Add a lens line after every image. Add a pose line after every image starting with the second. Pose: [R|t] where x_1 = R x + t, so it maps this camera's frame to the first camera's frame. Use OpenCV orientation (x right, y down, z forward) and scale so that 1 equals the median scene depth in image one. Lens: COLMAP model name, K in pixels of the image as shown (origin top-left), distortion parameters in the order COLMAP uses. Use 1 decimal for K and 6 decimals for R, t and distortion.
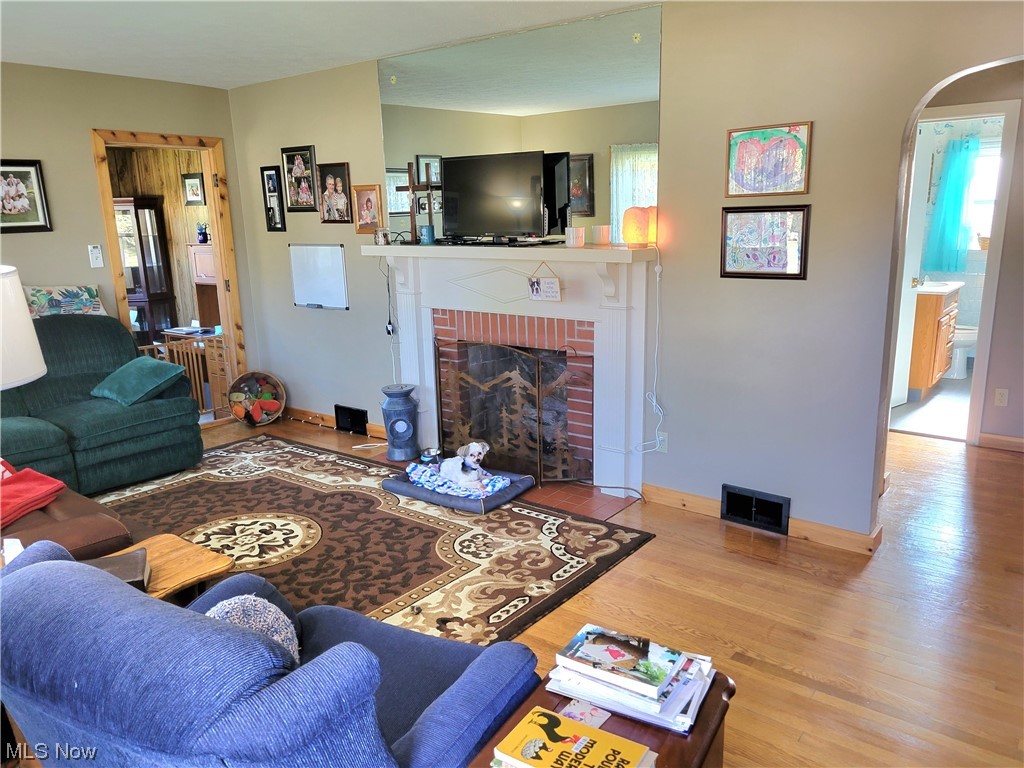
lens RADIAL K [[773.1, 0, 513.1], [0, 773.1, 385.8], [0, 0, 1]] dist [0.056646, -0.034271]
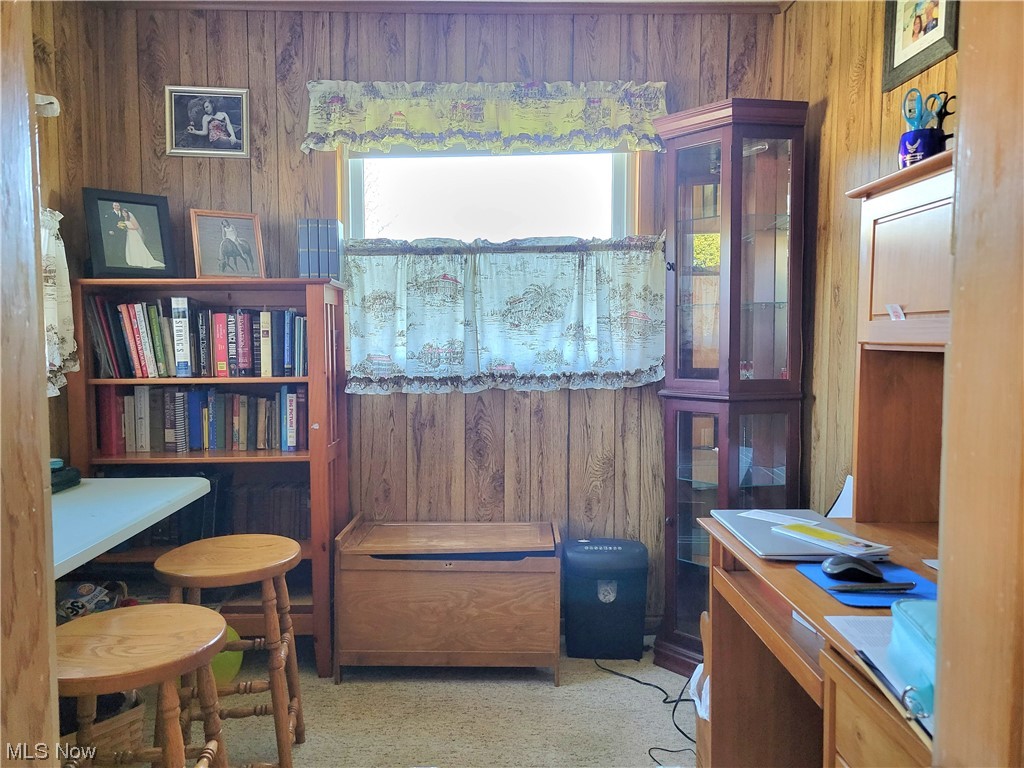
lens RADIAL K [[773.1, 0, 513.8], [0, 773.1, 383.4], [0, 0, 1]] dist [0.056646, -0.034271]
pose [[0.647891, 0.077636, -0.757766, -0.270204], [-0.192118, 0.979287, -0.063929, -0.075563], [0.737108, 0.187000, 0.649387, 0.707675]]
